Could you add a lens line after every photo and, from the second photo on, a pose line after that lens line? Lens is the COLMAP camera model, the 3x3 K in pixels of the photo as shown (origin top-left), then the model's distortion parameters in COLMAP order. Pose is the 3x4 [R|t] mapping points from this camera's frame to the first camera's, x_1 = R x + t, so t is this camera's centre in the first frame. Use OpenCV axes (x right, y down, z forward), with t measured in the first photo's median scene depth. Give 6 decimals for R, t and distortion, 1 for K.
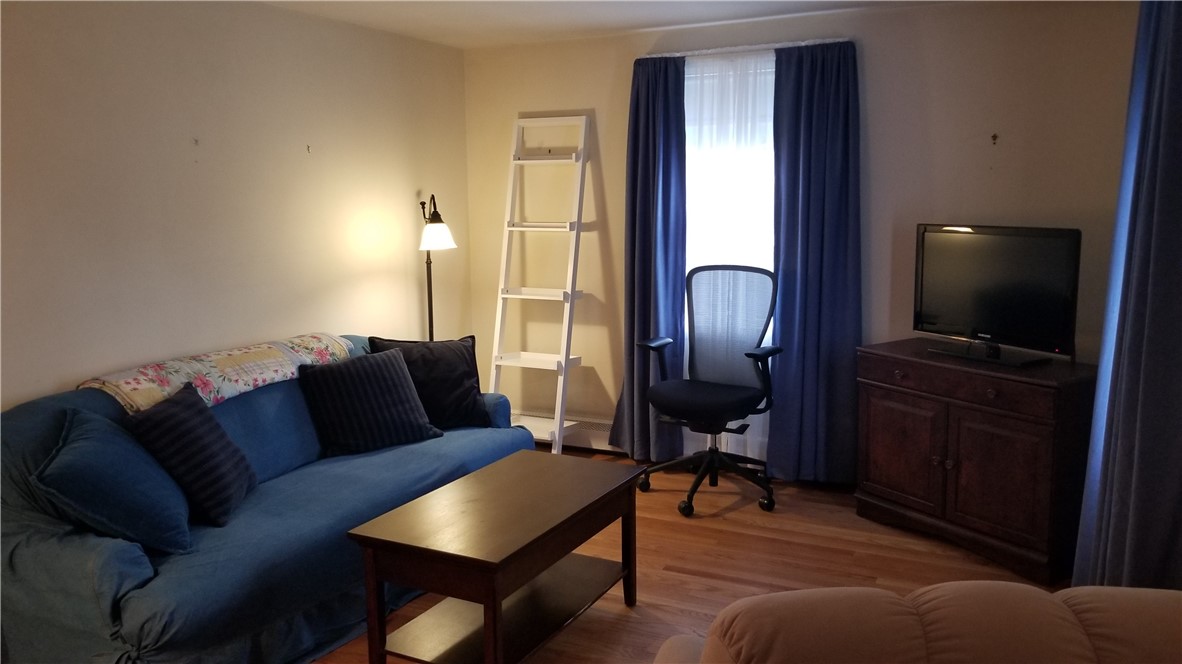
lens RADIAL K [[896.9, 0, 591.0], [0, 896.9, 332.0], [0, 0, 1]] dist [0.000238, -0.001763]
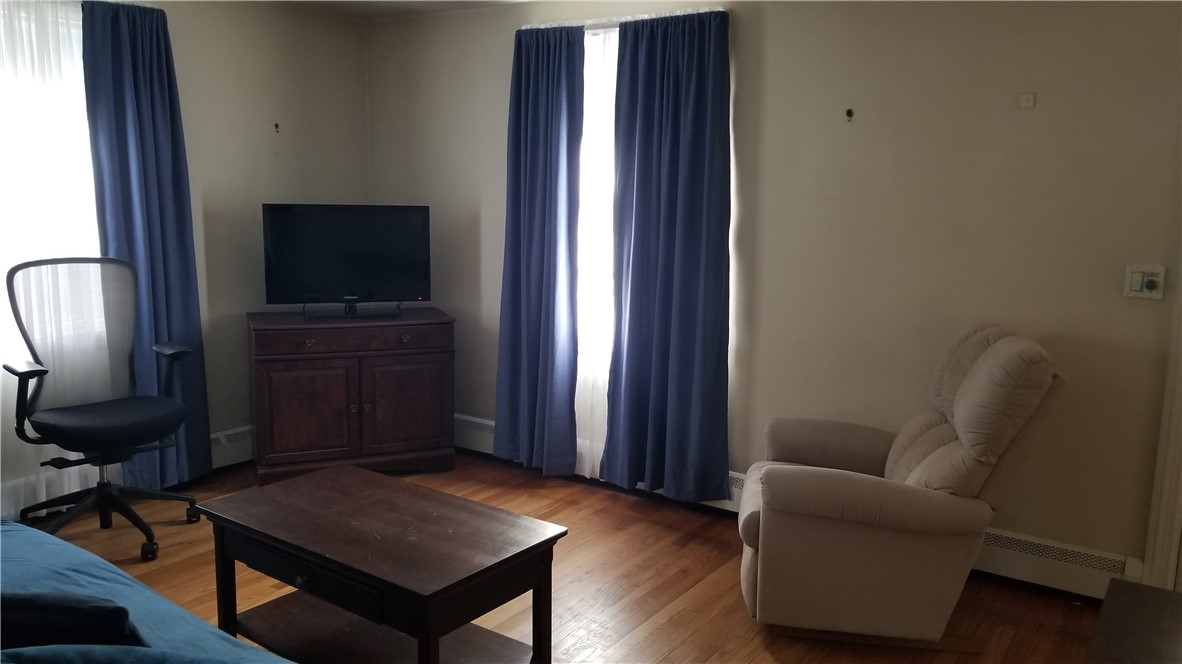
lens RADIAL K [[896.9, 0, 591.0], [0, 896.9, 332.0], [0, 0, 1]] dist [0.000238, -0.001763]
pose [[0.175037, -0.143413, 0.974061, -0.647221], [0.132936, 0.983717, 0.120946, -0.050636], [-0.975546, 0.108318, 0.191252, 0.452855]]
